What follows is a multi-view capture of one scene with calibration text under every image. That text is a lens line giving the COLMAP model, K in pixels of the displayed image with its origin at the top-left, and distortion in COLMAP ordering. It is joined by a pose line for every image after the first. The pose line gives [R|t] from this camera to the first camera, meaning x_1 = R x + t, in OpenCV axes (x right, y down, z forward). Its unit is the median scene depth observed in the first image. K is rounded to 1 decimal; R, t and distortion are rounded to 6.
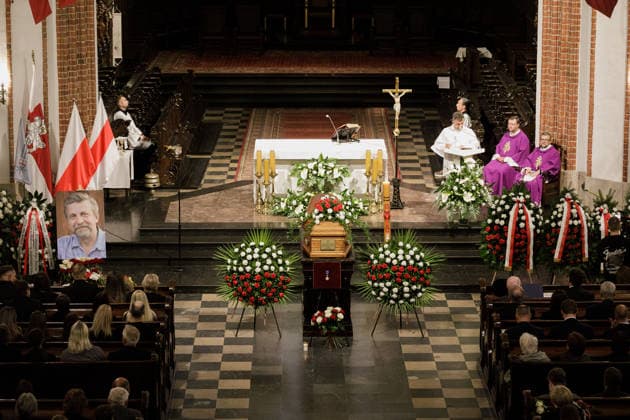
lens RADIAL K [[2166.9, 0, 315.0], [0, 2166.9, 210.0], [0, 0, 1]] dist [0.226958, 0.830305]
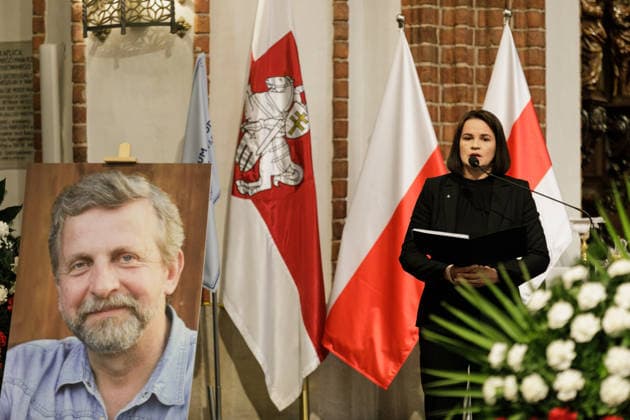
lens RADIAL K [[2827.8, 0, 315.0], [0, 2827.8, 210.0], [0, 0, 1]] dist [-0.064446, -0.244321]
pose [[0.895418, -0.013172, -0.445032, 0.056856], [-0.090088, 0.973526, -0.210073, 0.064856], [0.436017, 0.228195, 0.870526, 0.775409]]
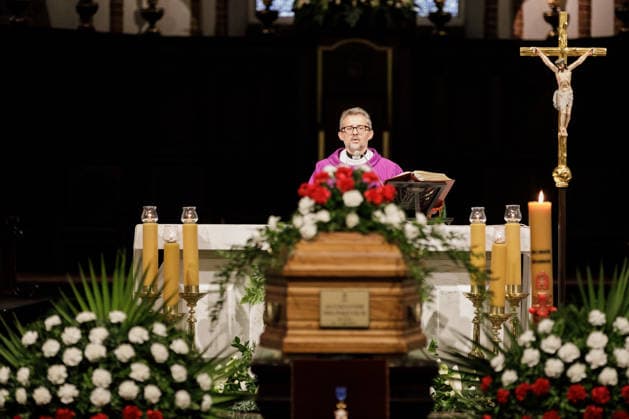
lens RADIAL K [[3792.8, 0, 314.5], [0, 3792.8, 209.5], [0, 0, 1]] dist [0.385017, -31.379678]
pose [[0.999895, 0.004437, -0.013814, 0.008823], [-0.007228, 0.977862, -0.209126, 0.108005], [0.012581, 0.209204, 0.977791, 0.500910]]
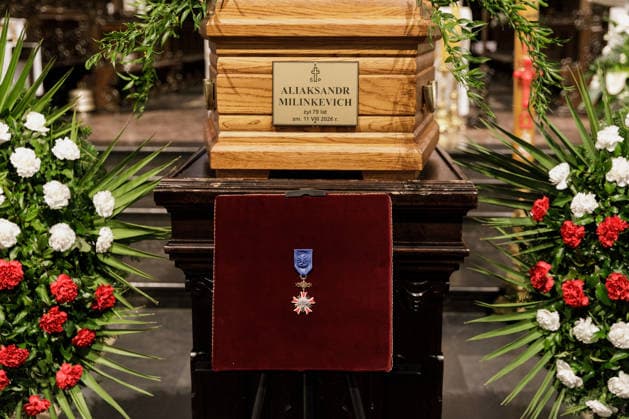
lens RADIAL K [[872.1, 0, 316.9], [0, 872.1, 223.9], [0, 0, 1]] dist [0.010733, 0.022636]
pose [[0.998885, 0.012424, -0.045538, 0.009176], [-0.012180, 0.999910, 0.005625, 0.025458], [0.045604, -0.005064, 0.998947, 0.927351]]
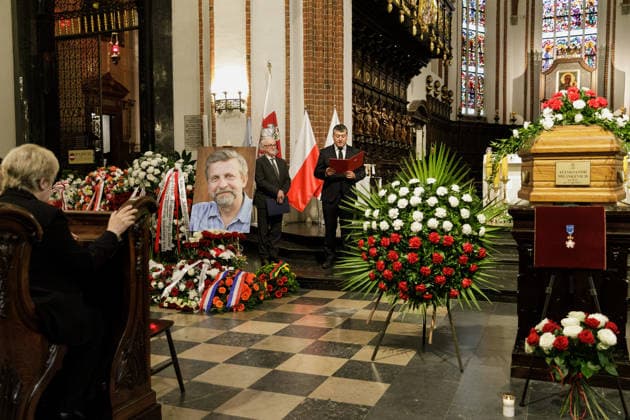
lens RADIAL K [[616.3, 0, 306.4], [0, 616.3, 211.6], [0, 0, 1]] dist [0.020351, 0.007973]
pose [[0.922457, 0.016034, -0.385766, 0.004596], [-0.074850, 0.987609, -0.137935, 0.045197], [0.378774, 0.156114, 0.912227, 0.858912]]
